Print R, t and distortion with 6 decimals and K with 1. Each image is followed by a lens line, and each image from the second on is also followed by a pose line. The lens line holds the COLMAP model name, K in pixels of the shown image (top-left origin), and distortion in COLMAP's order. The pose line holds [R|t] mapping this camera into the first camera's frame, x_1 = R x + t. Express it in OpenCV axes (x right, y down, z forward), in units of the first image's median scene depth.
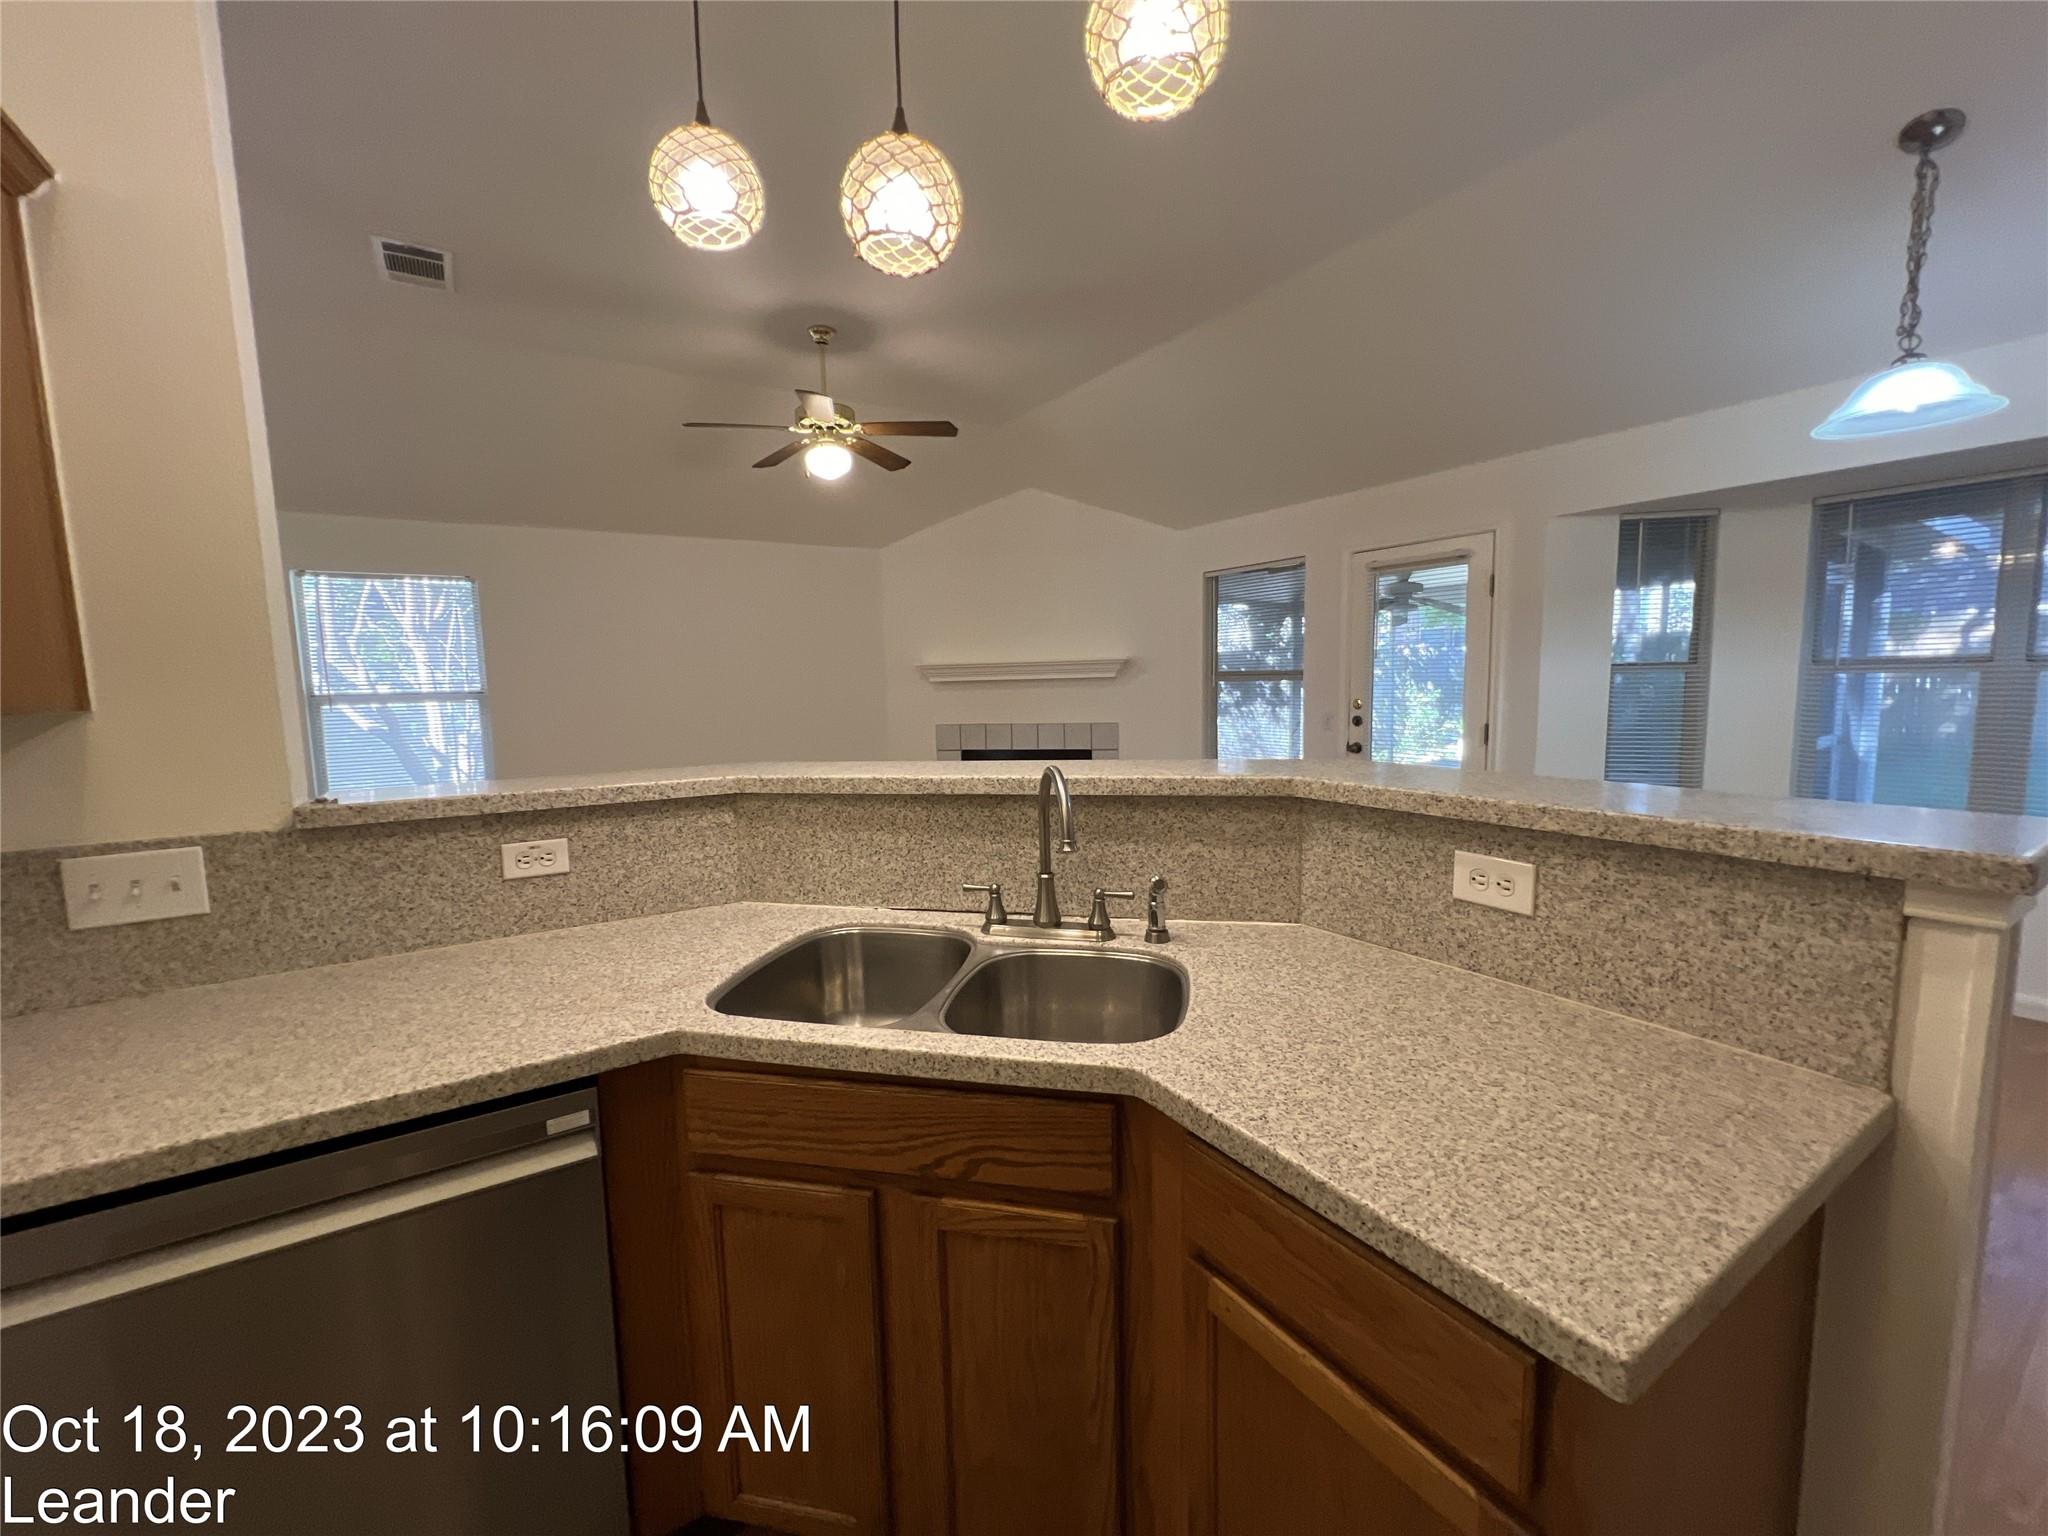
lens RADIAL K [[822.1, 0, 1022.5], [0, 822.1, 764.9], [0, 0, 1]] dist [-0.000904, 0.000456]
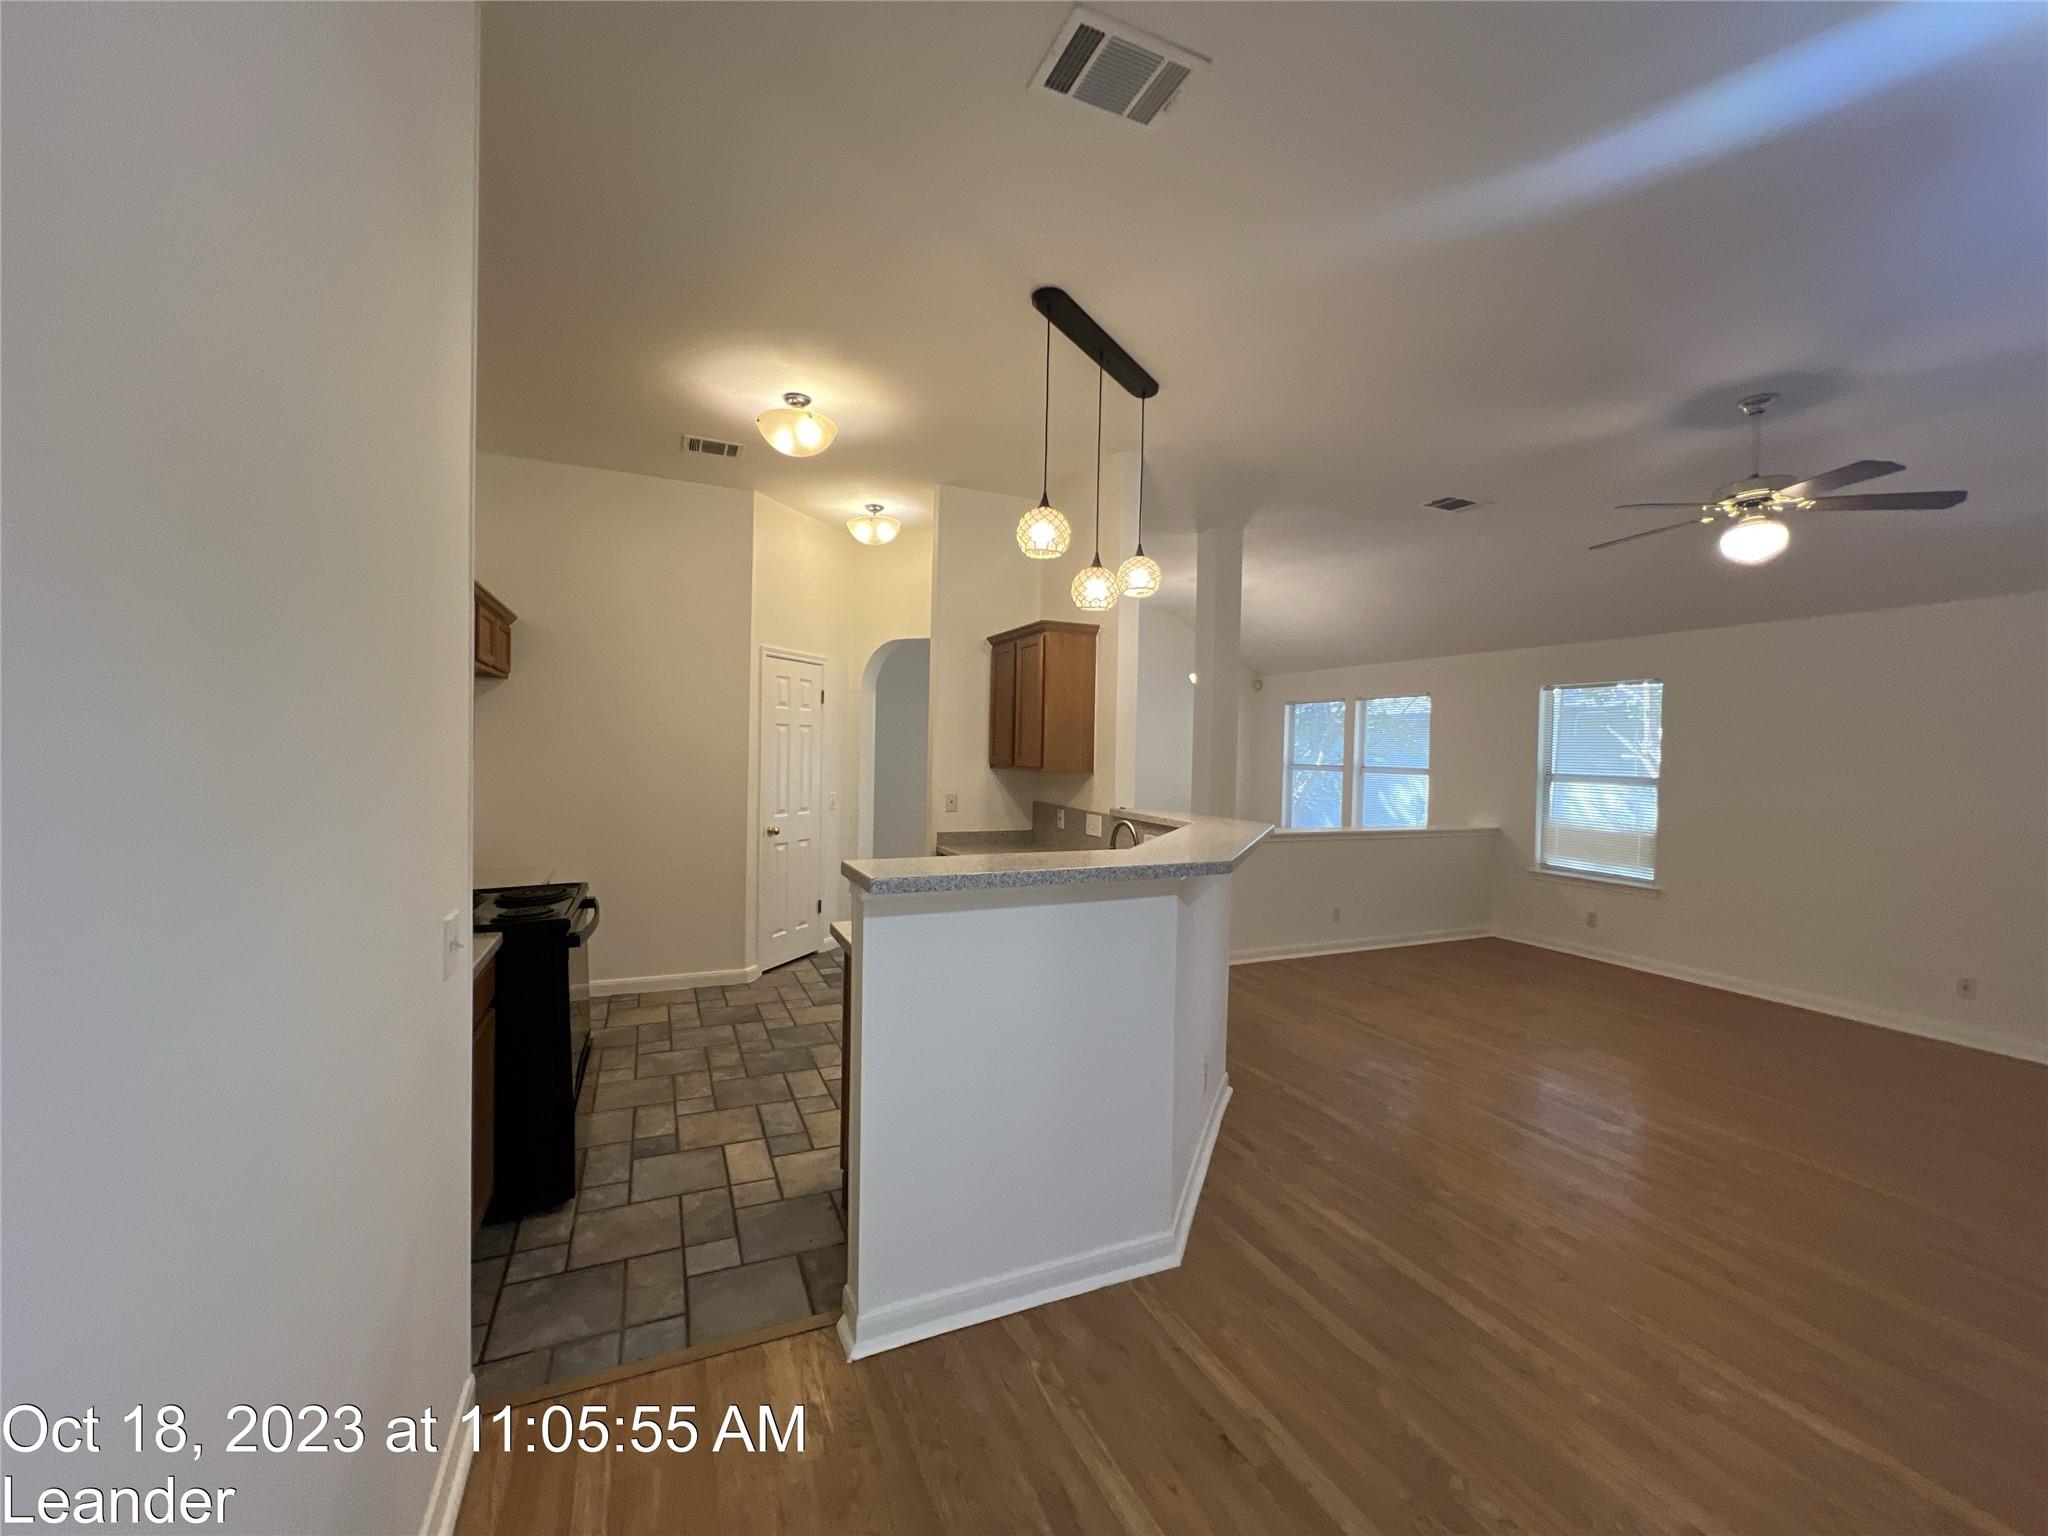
lens RADIAL K [[822.1, 0, 1023.2], [0, 822.1, 767.1], [0, 0, 1]] dist [-0.000904, 0.000456]
pose [[-0.146927, 0.041240, -0.988287, 1.721466], [-0.122046, 0.990740, 0.059487, -0.190891], [0.981589, 0.129357, -0.140534, 0.869923]]
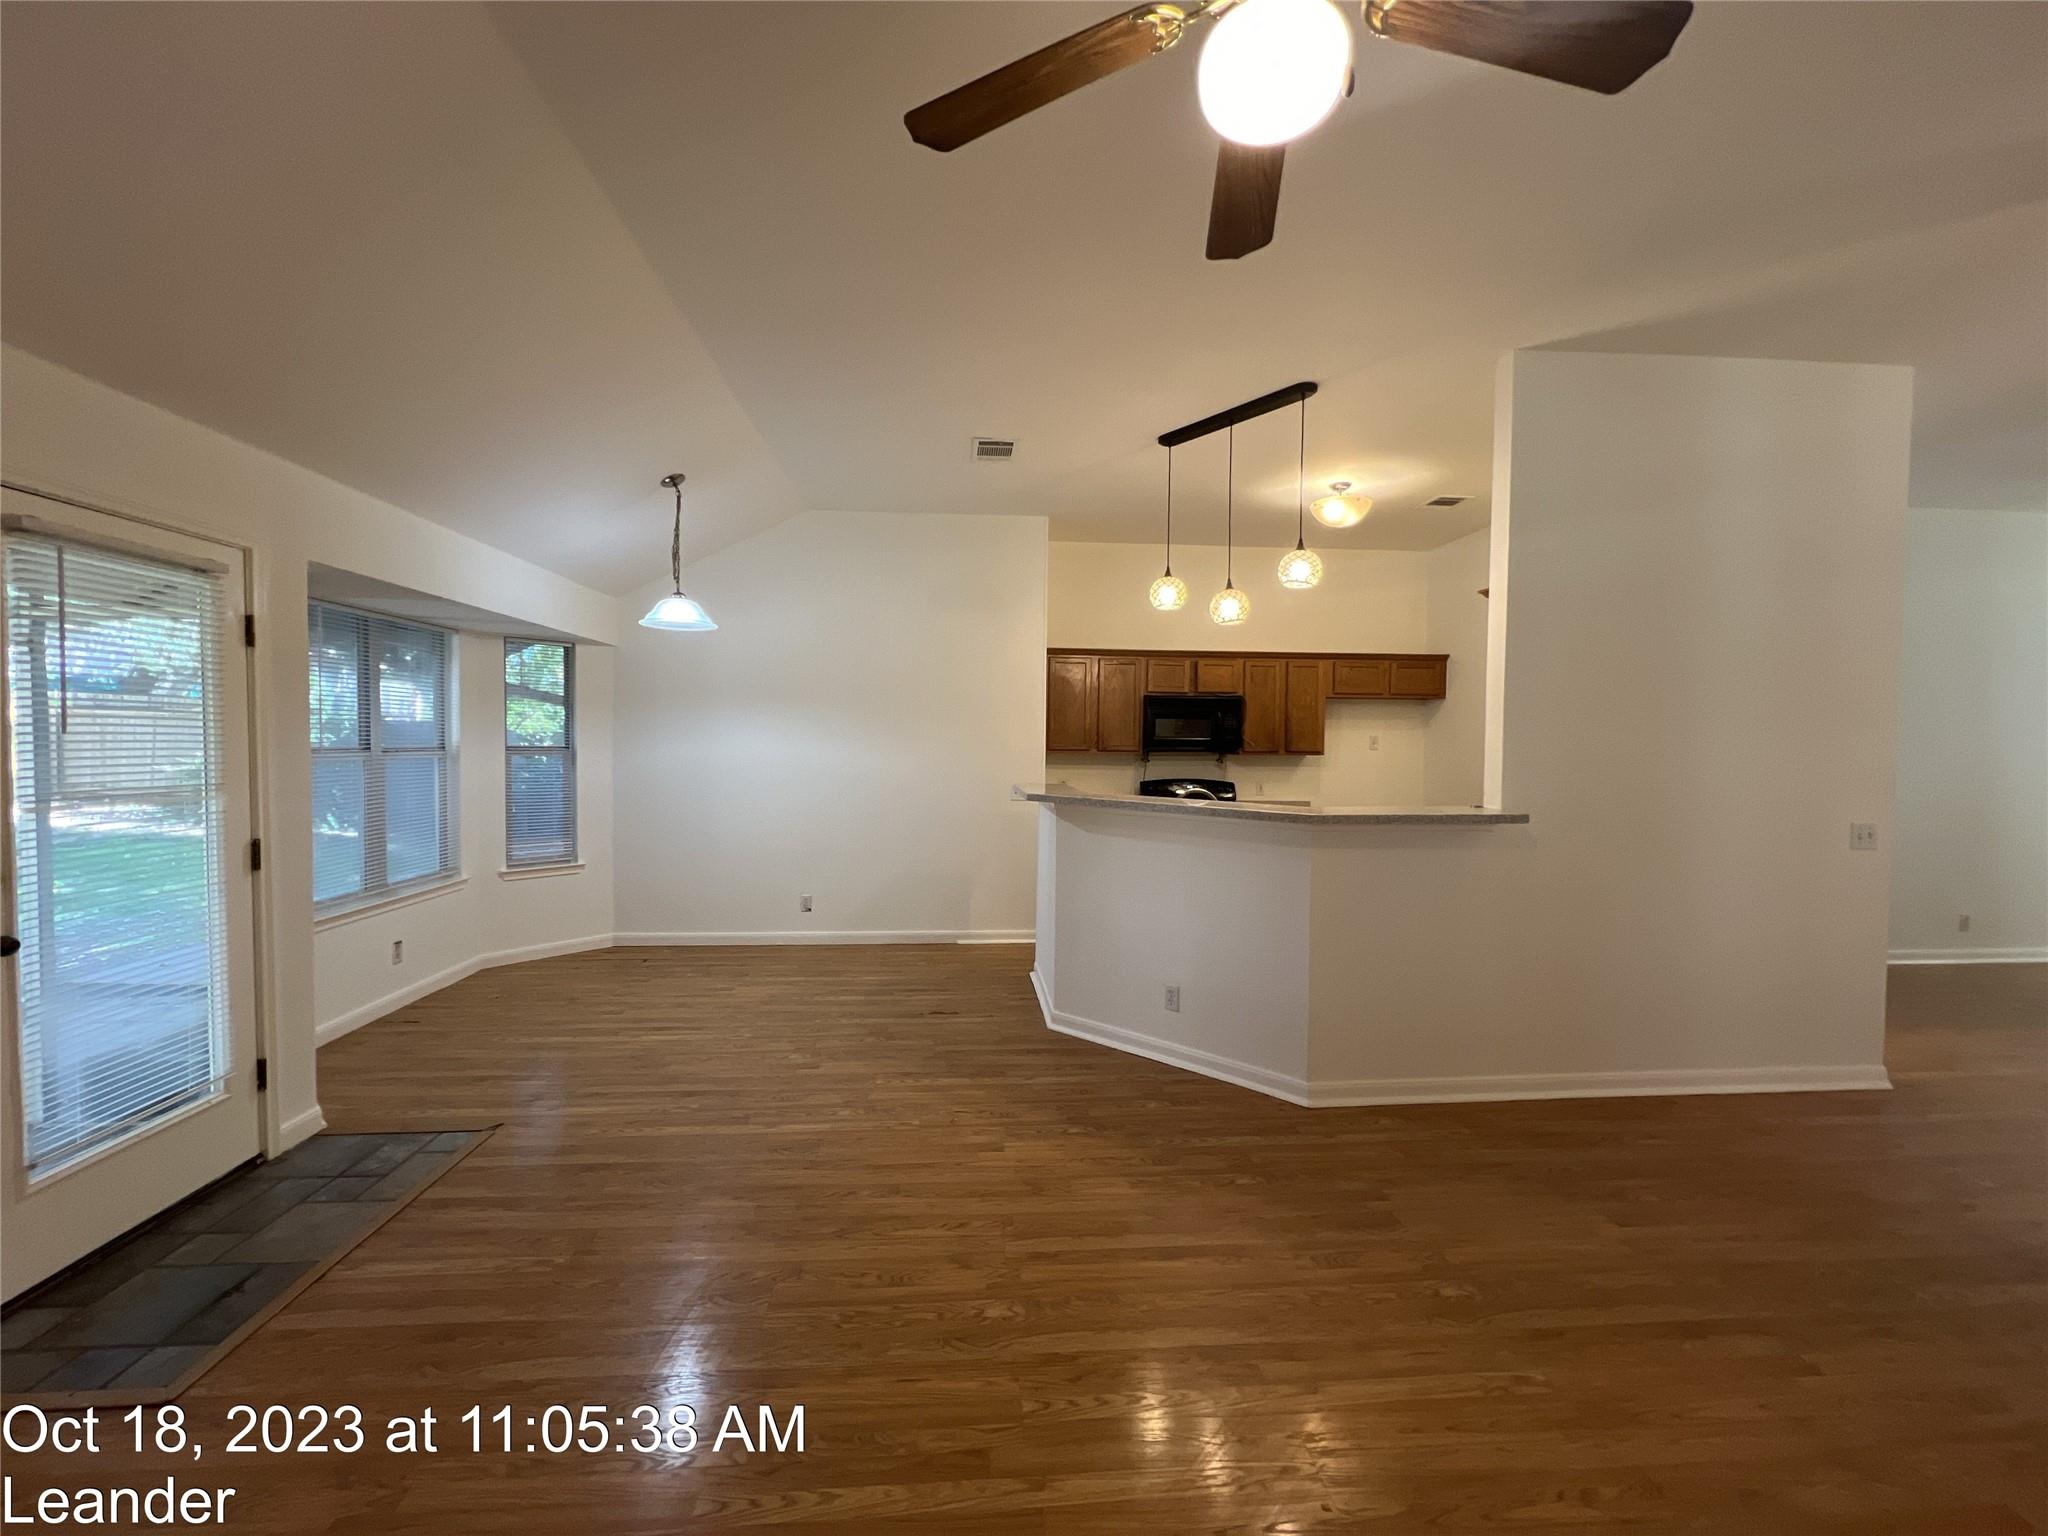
lens RADIAL K [[822.1, 0, 1021.8], [0, 822.1, 765.0], [0, 0, 1]] dist [-0.000904, 0.000456]
pose [[-0.880789, 0.000462, 0.473509, -0.673551], [0.060232, 0.991985, 0.111072, -0.344690], [-0.469662, 0.126351, -0.873758, 3.039388]]
